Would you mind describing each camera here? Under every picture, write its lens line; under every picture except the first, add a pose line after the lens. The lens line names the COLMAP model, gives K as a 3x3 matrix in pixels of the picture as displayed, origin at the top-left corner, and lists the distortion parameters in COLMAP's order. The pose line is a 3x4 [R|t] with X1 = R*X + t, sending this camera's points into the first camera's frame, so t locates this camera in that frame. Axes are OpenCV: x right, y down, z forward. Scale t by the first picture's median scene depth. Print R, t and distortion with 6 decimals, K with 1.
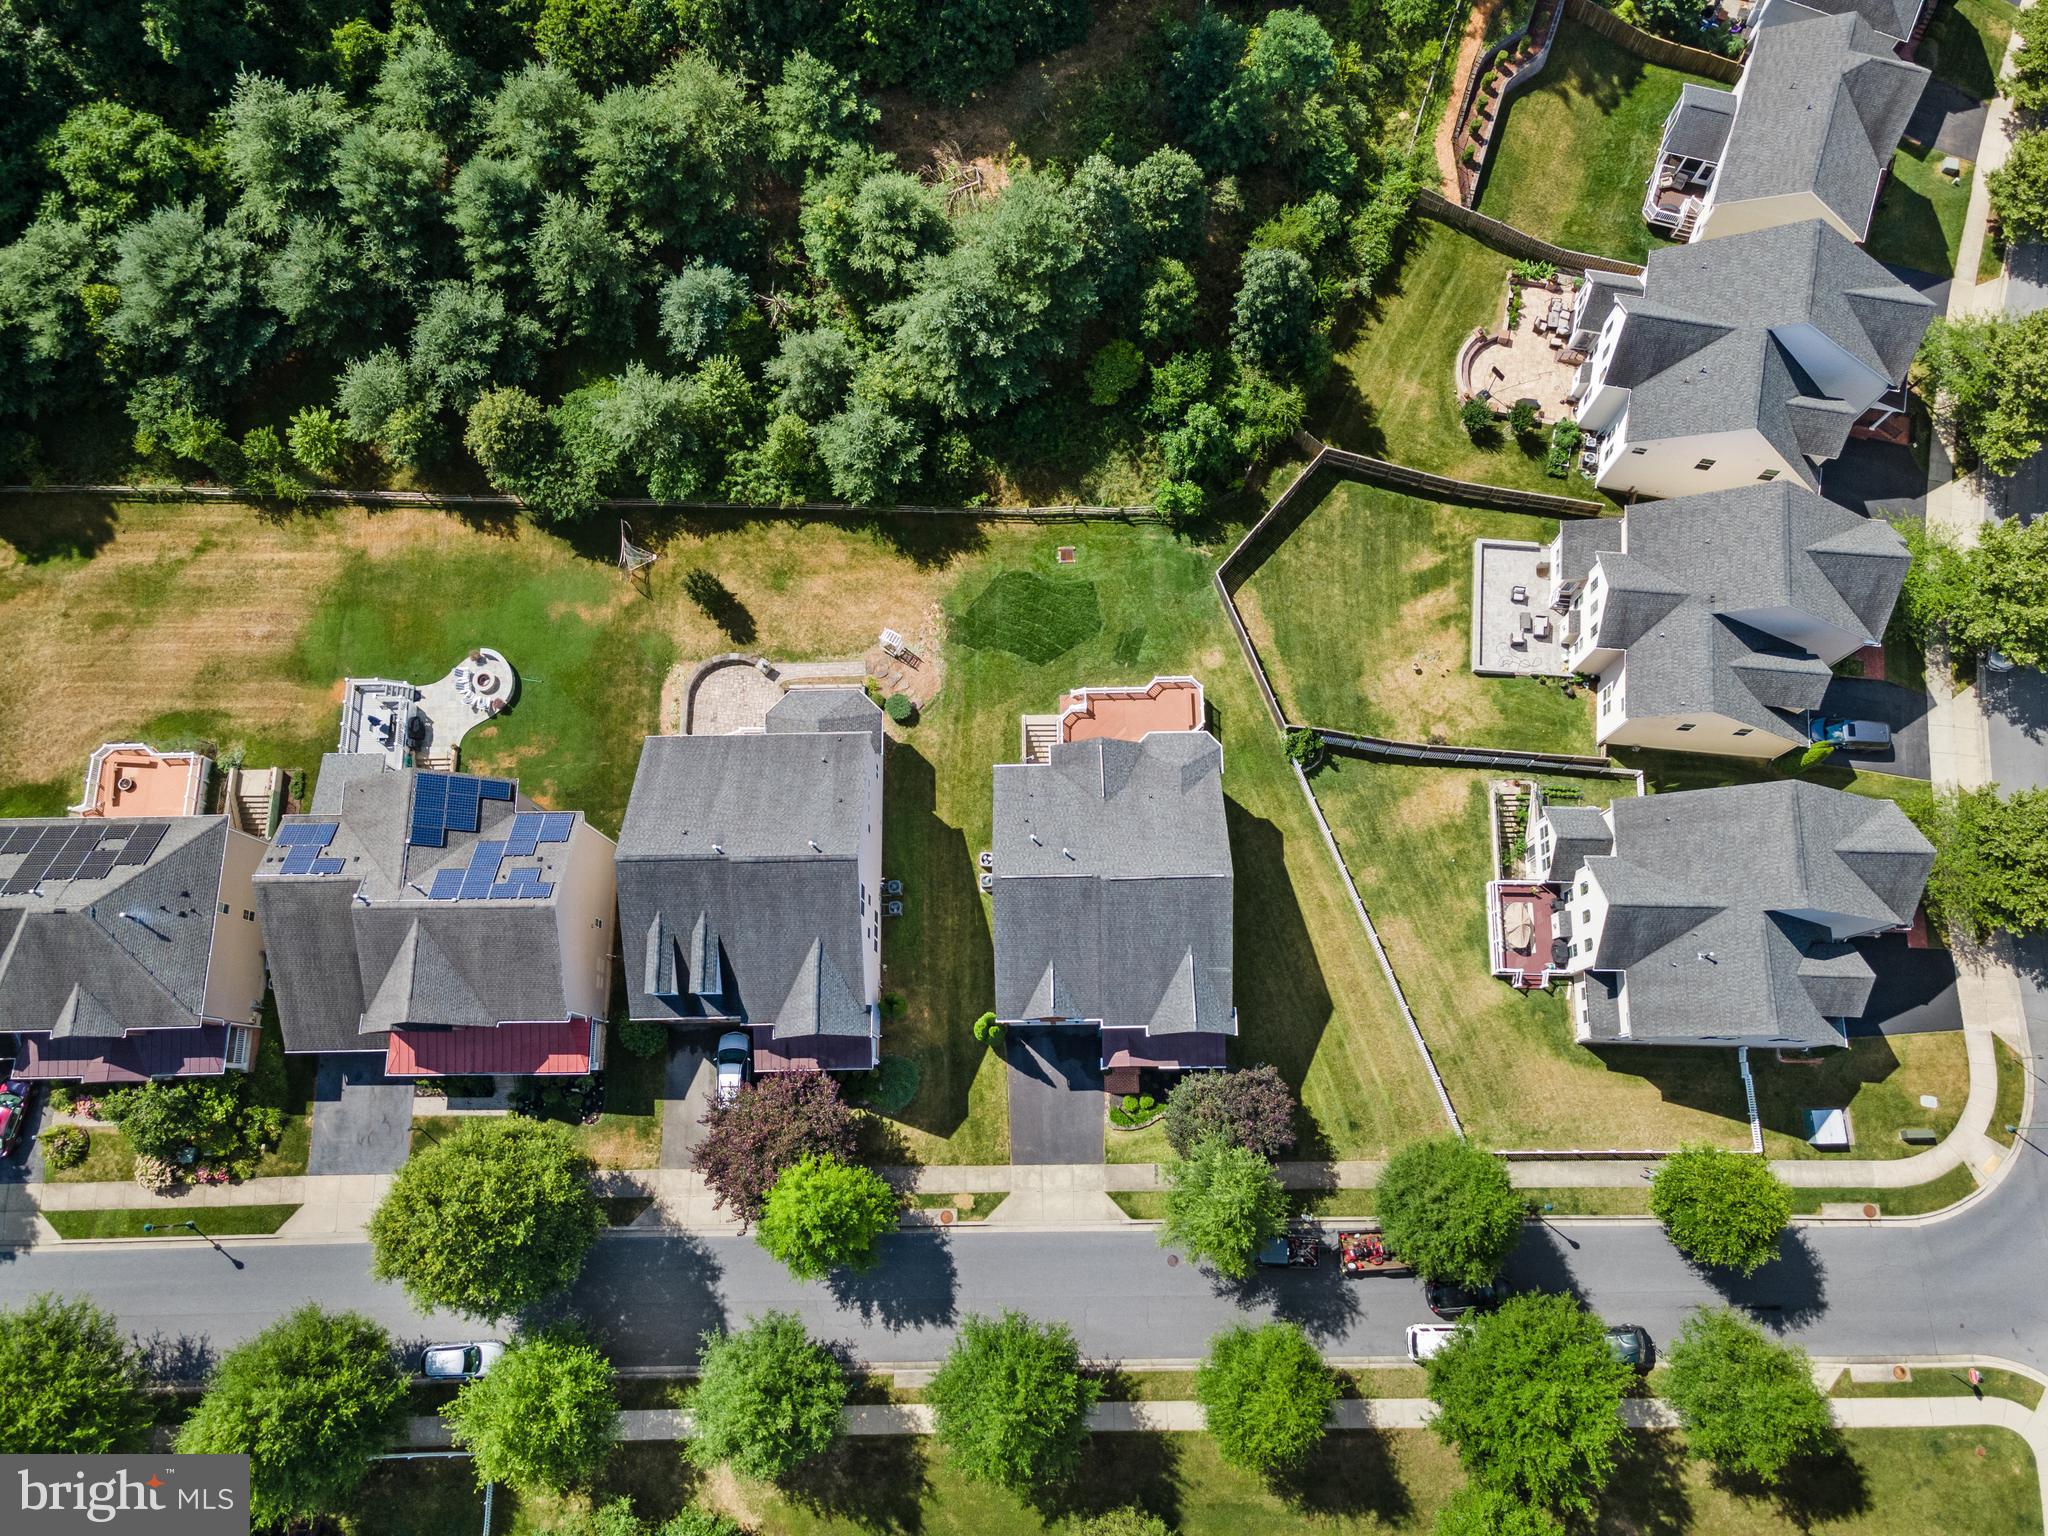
lens RADIAL K [[1491.3, 0, 1026.7], [0, 1491.3, 766.2], [0, 0, 1]] dist [0.026920, 0.027244]
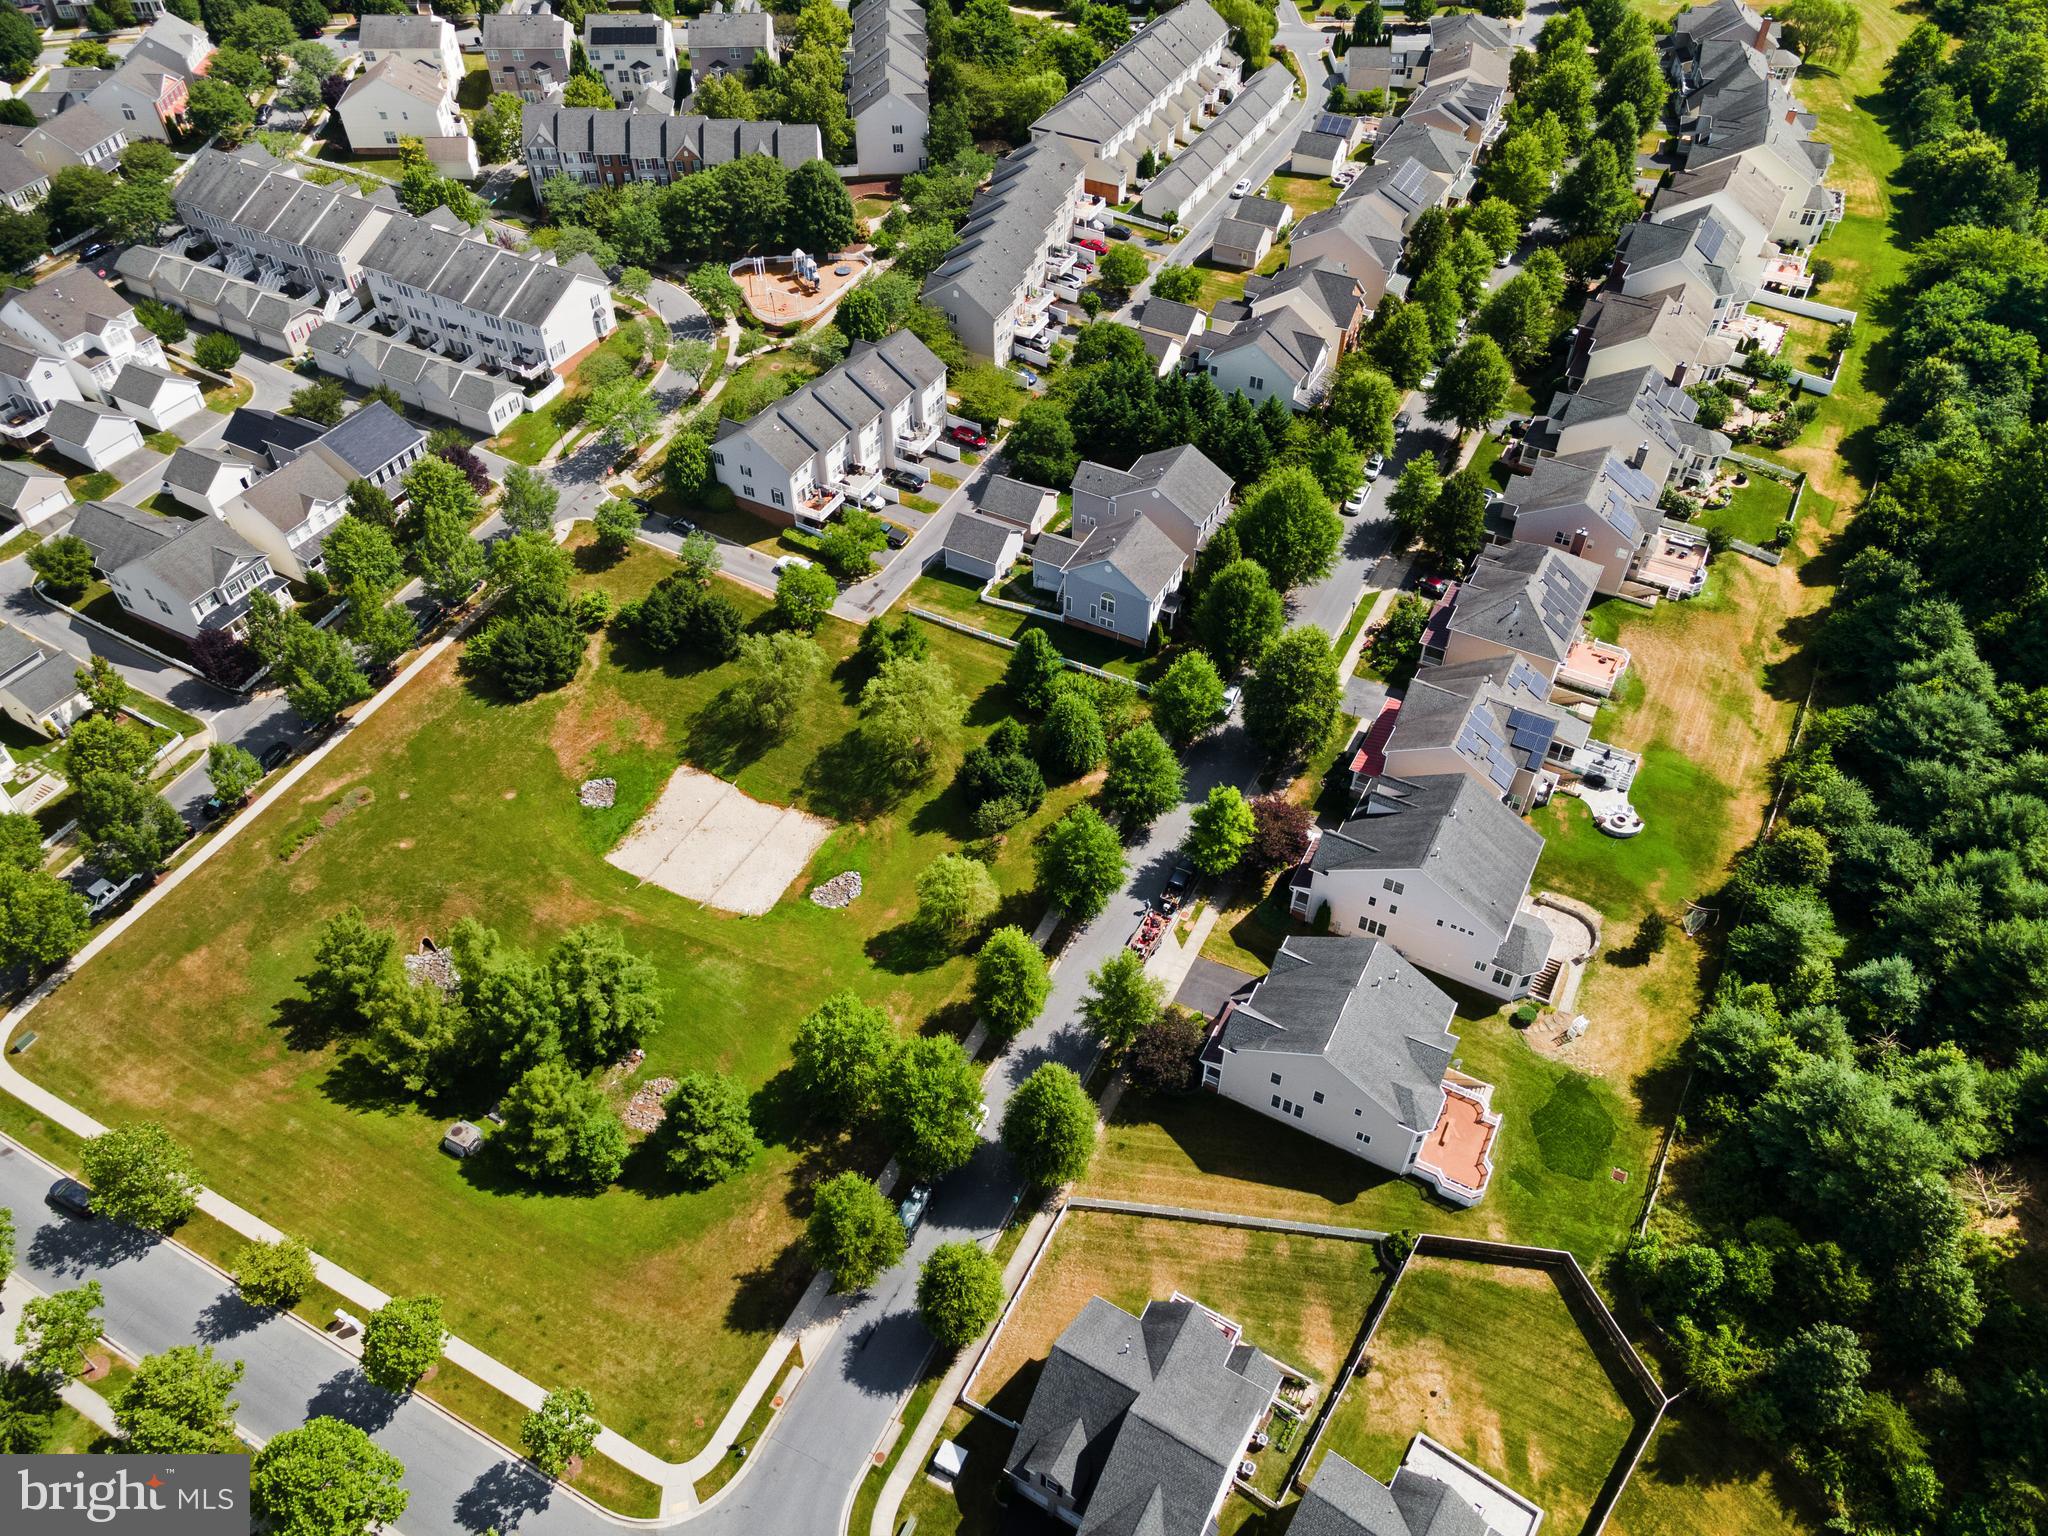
lens RADIAL K [[1491.3, 0, 1009.6], [0, 1491.3, 766.1], [0, 0, 1]] dist [0.026920, 0.027244]
pose [[-0.487546, 0.644764, -0.588709, 0.827045], [-0.838660, -0.158339, 0.521131, -0.329513], [0.242791, 0.747802, 0.617936, -0.146516]]
